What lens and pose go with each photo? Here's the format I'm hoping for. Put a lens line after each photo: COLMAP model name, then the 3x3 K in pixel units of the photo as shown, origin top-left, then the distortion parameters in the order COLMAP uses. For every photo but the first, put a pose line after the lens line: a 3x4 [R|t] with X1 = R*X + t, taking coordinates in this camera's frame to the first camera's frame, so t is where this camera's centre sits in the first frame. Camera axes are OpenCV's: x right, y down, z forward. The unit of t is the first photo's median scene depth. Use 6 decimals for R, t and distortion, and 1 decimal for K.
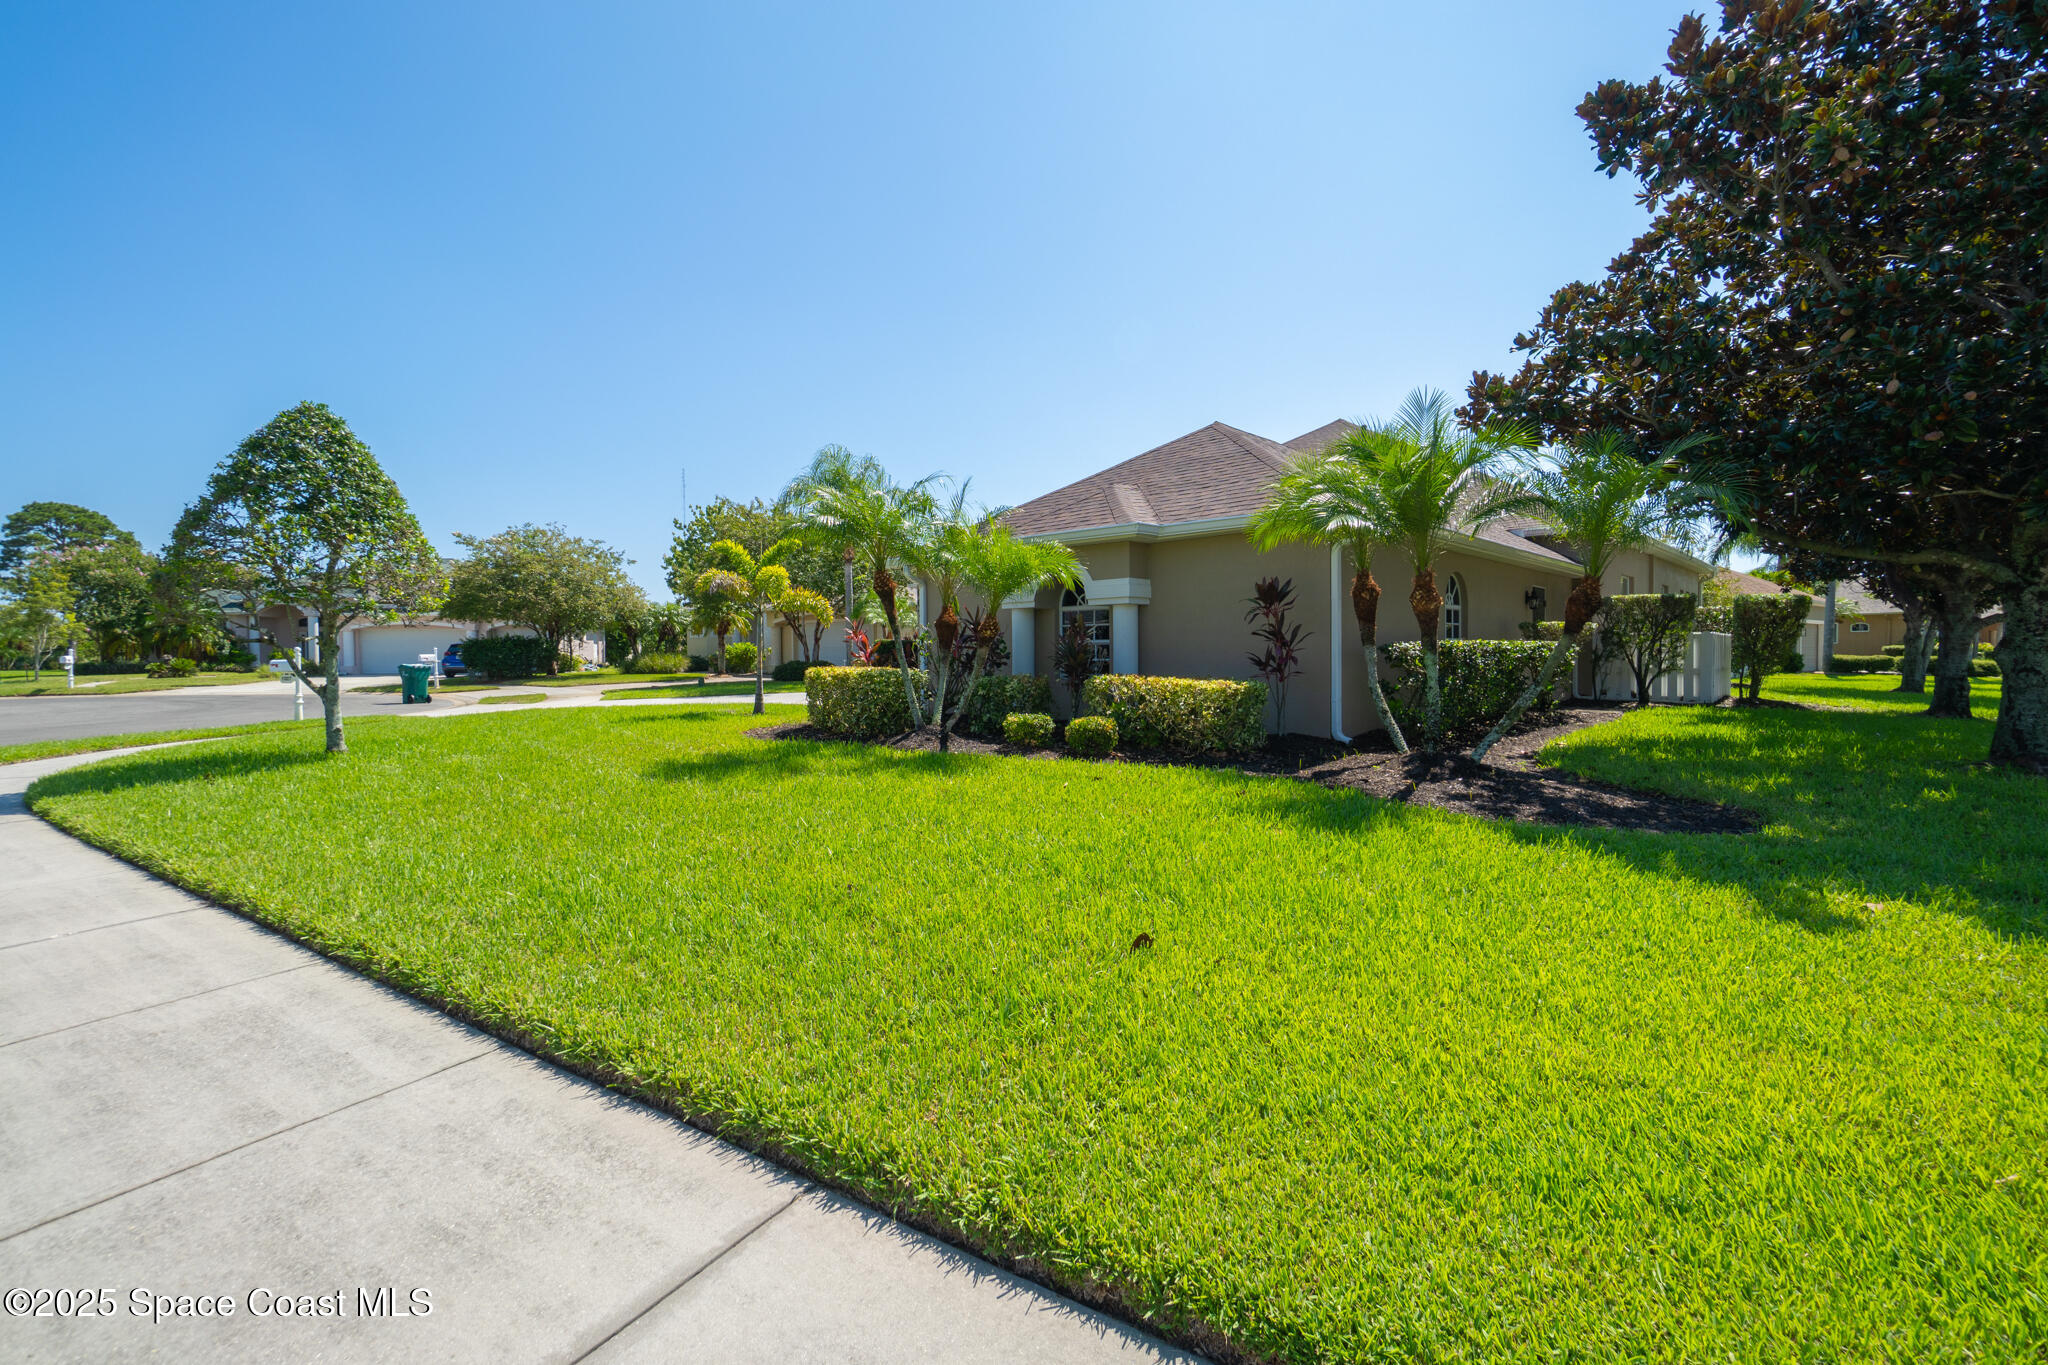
lens RADIAL K [[869.8, 0, 1023.2], [0, 869.8, 670.8], [0, 0, 1]] dist [-0.005841, 0.000925]
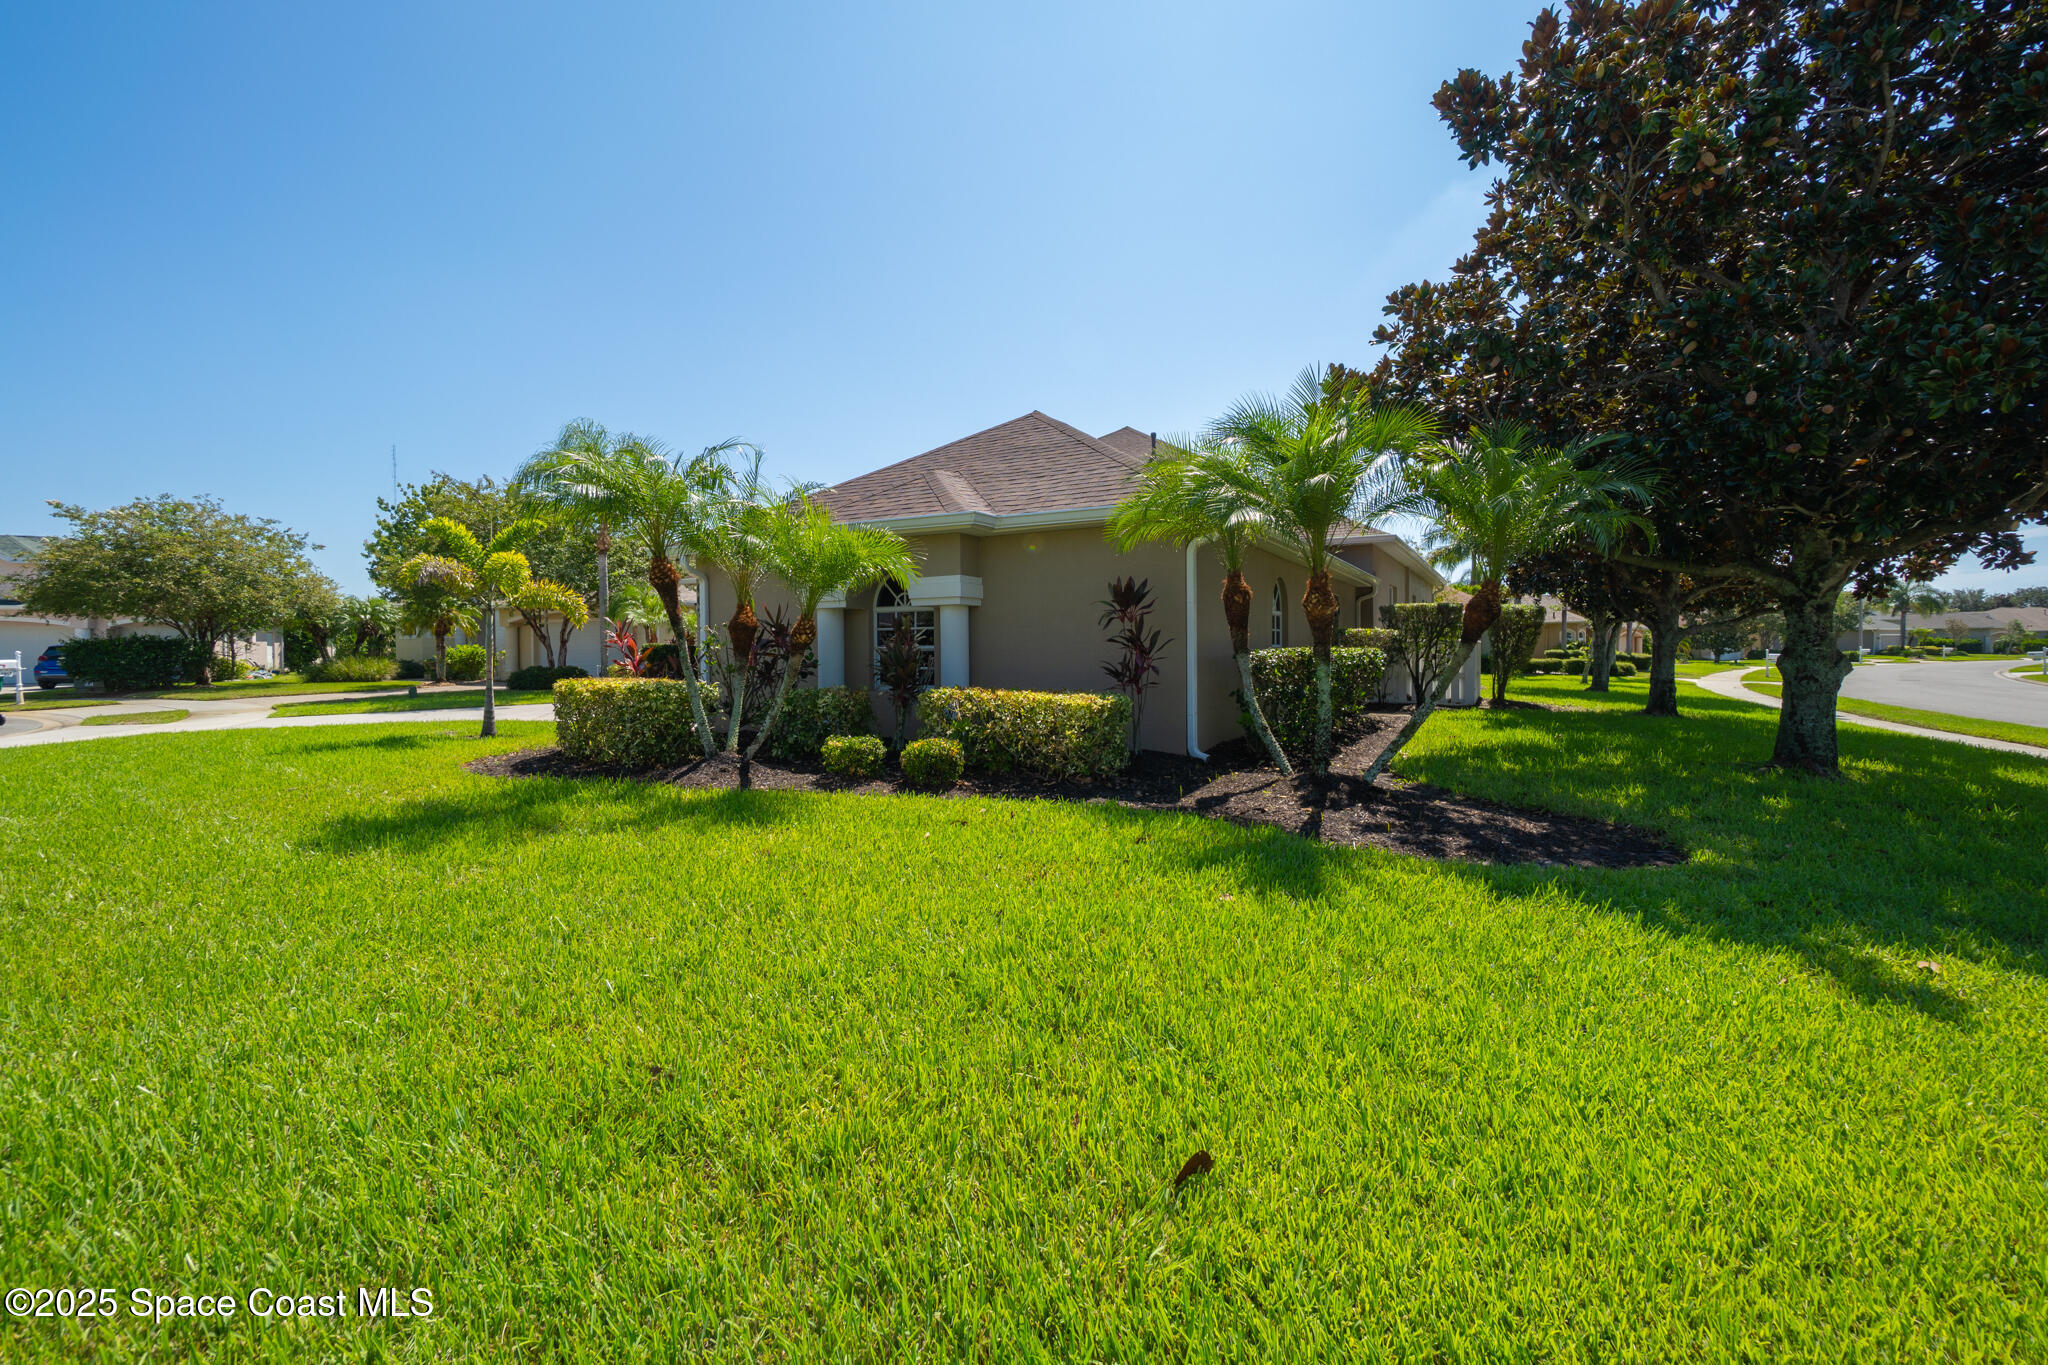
lens RADIAL K [[869.8, 0, 1012.1], [0, 869.8, 670.8], [0, 0, 1]] dist [-0.005841, 0.000925]
pose [[0.969836, -0.004507, 0.243716, -0.043219], [0.005153, 0.999985, -0.002015, -0.009268], [-0.243703, 0.003210, 0.969845, 0.148689]]
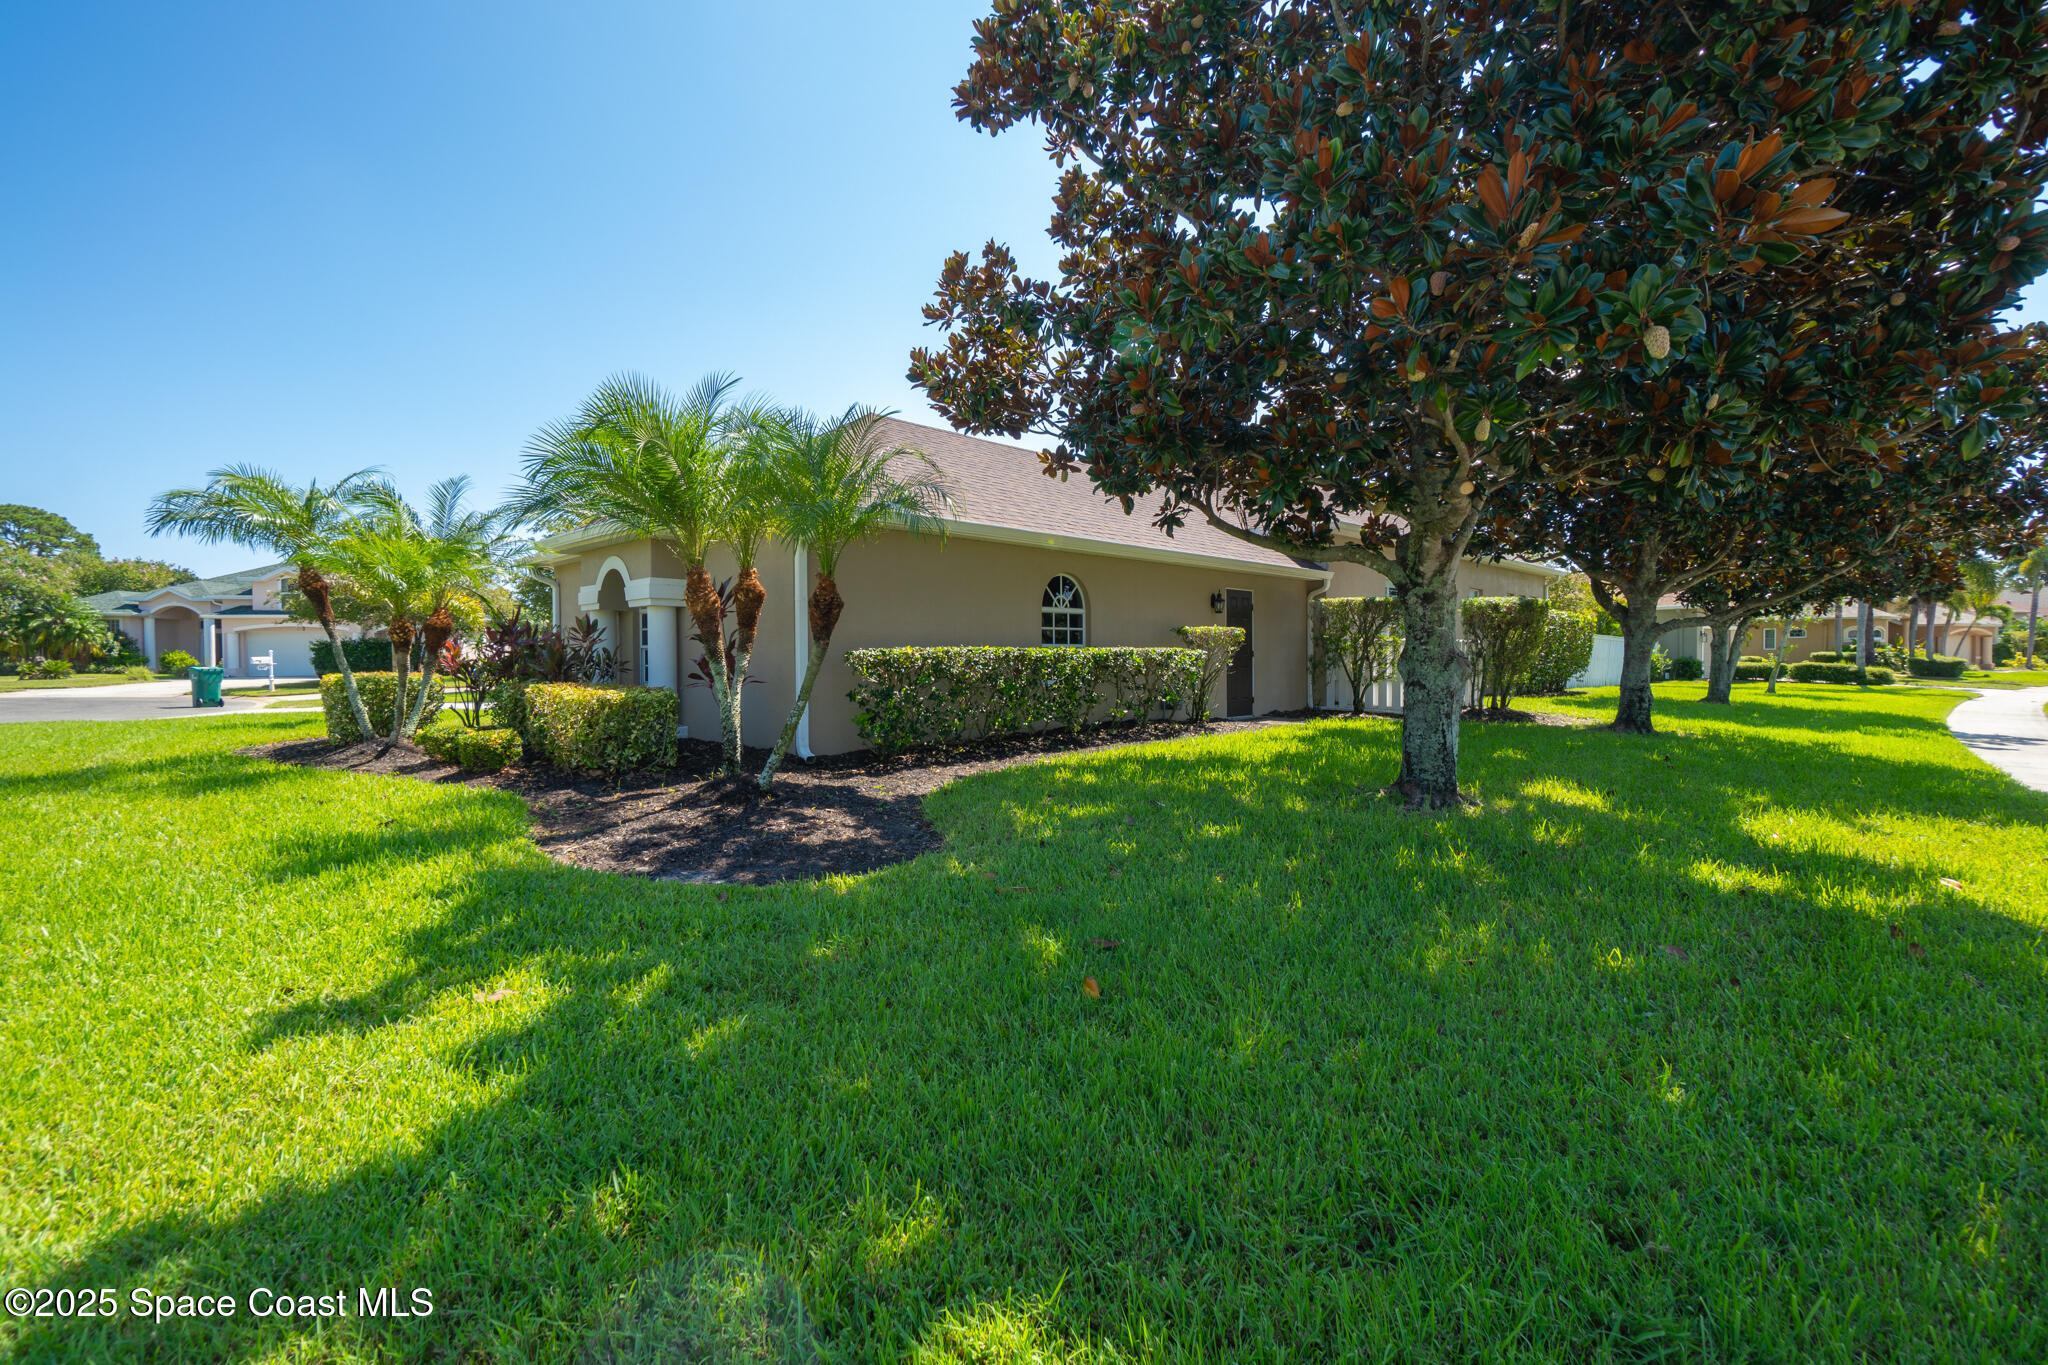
lens RADIAL K [[869.8, 0, 1025.1], [0, 869.8, 681.1], [0, 0, 1]] dist [-0.005841, 0.000925]
pose [[0.999935, 0.002986, -0.010991, 0.585559], [-0.002893, 0.999960, 0.008480, -0.007670], [0.011015, -0.008447, 0.999904, 0.094894]]
